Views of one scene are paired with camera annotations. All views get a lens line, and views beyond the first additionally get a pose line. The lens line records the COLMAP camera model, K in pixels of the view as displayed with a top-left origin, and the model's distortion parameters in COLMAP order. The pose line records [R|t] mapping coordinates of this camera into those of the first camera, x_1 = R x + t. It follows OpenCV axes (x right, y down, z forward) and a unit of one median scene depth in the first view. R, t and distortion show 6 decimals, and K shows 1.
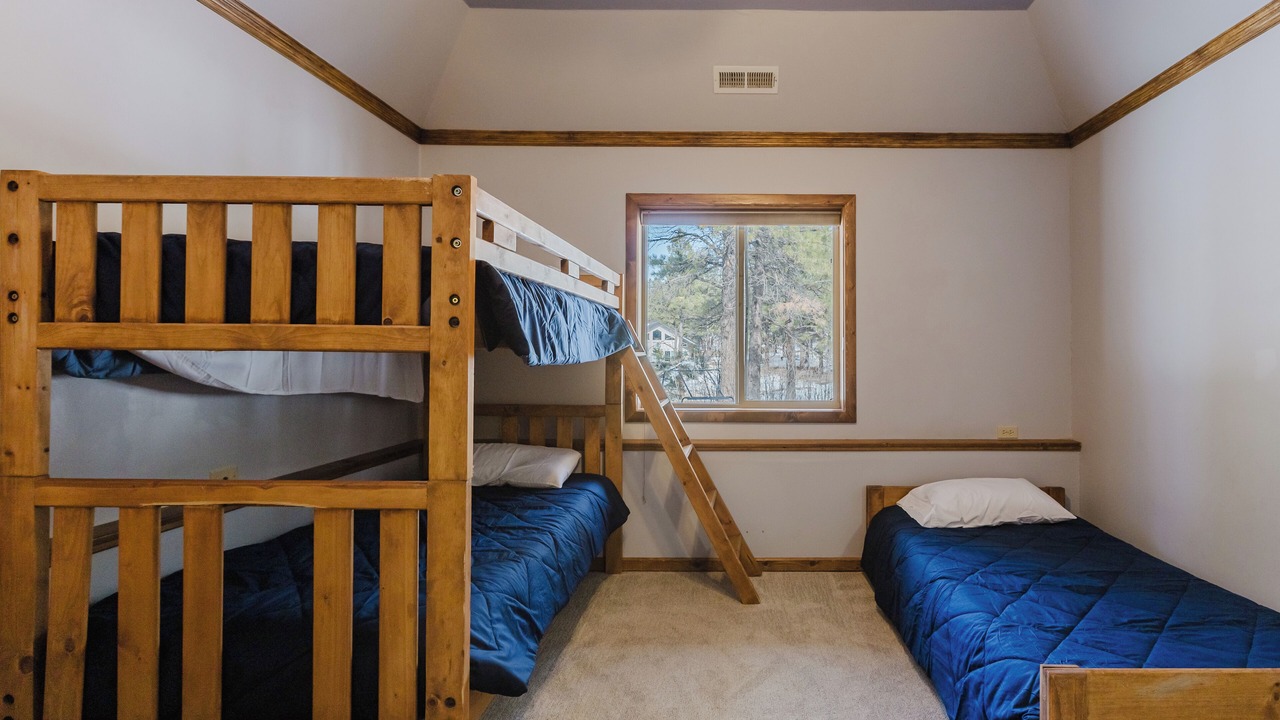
lens RADIAL K [[578.3, 0, 646.4], [0, 578.3, 356.8], [0, 0, 1]] dist [0.005166, -0.002485]
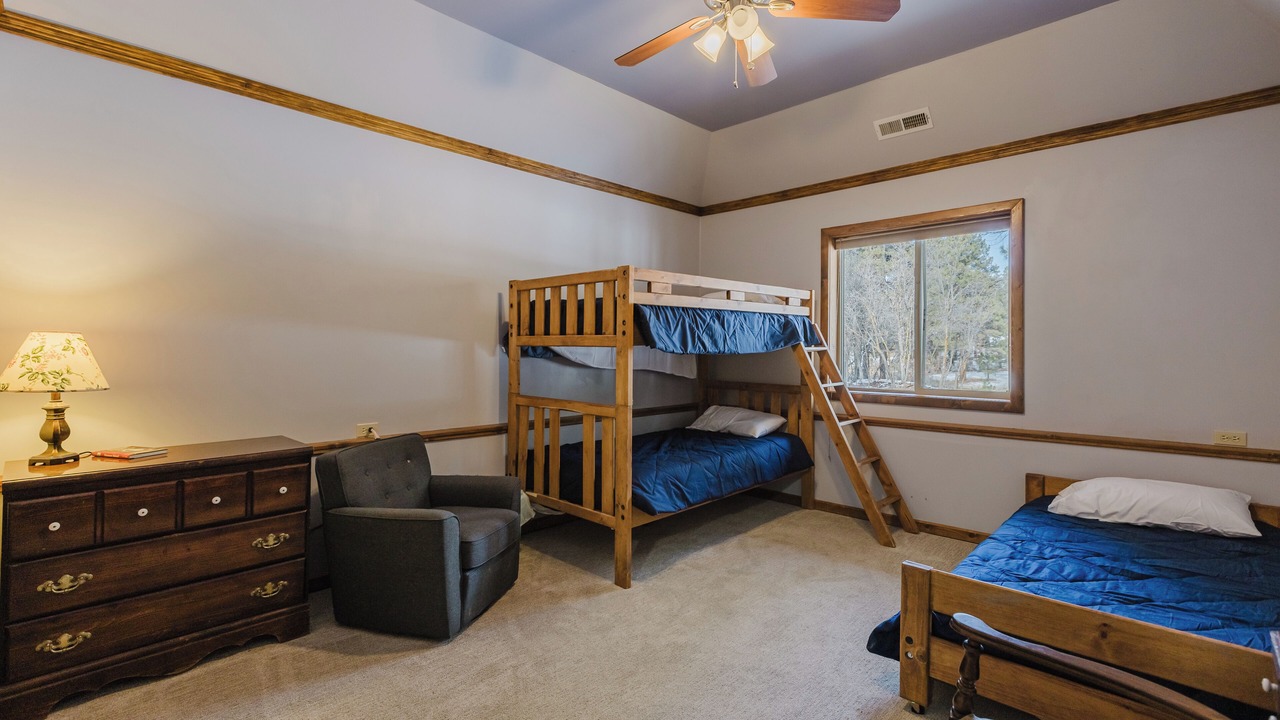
lens RADIAL K [[578.3, 0, 634.4], [0, 578.3, 357.6], [0, 0, 1]] dist [0.005166, -0.002485]
pose [[0.708279, 0.010267, -0.705858, 0.684791], [-0.005863, 0.999945, 0.008662, 0.007537], [0.705908, -0.001996, 0.708301, -0.286287]]
